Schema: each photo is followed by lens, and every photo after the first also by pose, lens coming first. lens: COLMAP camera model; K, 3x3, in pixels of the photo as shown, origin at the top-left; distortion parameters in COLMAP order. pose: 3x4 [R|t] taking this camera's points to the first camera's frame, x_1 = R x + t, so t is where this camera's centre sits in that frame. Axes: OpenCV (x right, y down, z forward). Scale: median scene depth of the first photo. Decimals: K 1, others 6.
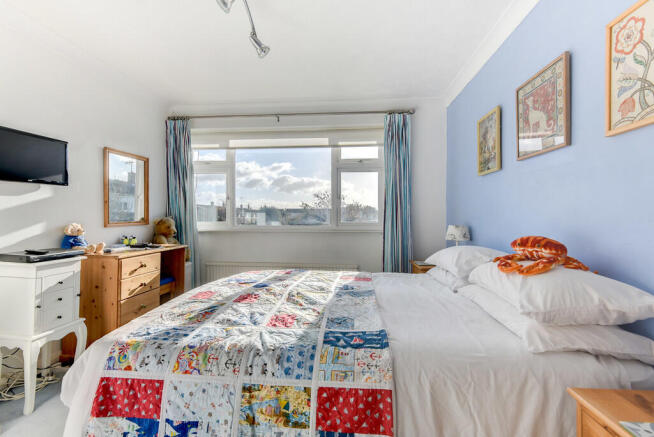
lens RADIAL K [[300.7, 0, 319.8], [0, 300.7, 217.2], [0, 0, 1]] dist [-0.002347, -0.002134]
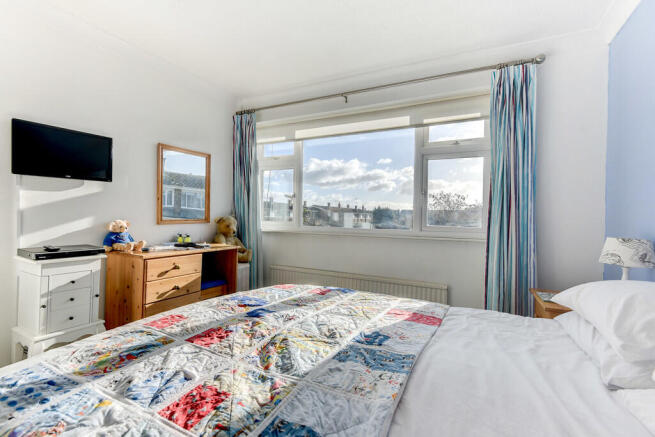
lens RADIAL K [[301.2, 0, 313.4], [0, 301.2, 216.1], [0, 0, 1]] dist [-0.002347, -0.002134]
pose [[0.925419, 0.016475, -0.378588, 0.179915], [-0.018848, 0.999819, -0.002562, -0.001870], [0.378478, 0.009507, 0.925562, 0.370550]]
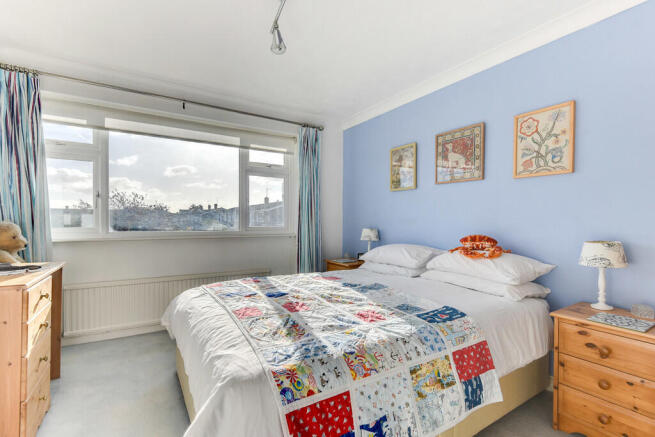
lens RADIAL K [[301.2, 0, 330.6], [0, 301.2, 222.6], [0, 0, 1]] dist [-0.002347, -0.002134]
pose [[0.796199, -0.000040, 0.605034, -0.594950], [-0.003674, 0.999981, 0.004901, -0.005056], [-0.605023, -0.006125, 0.796184, 0.132207]]
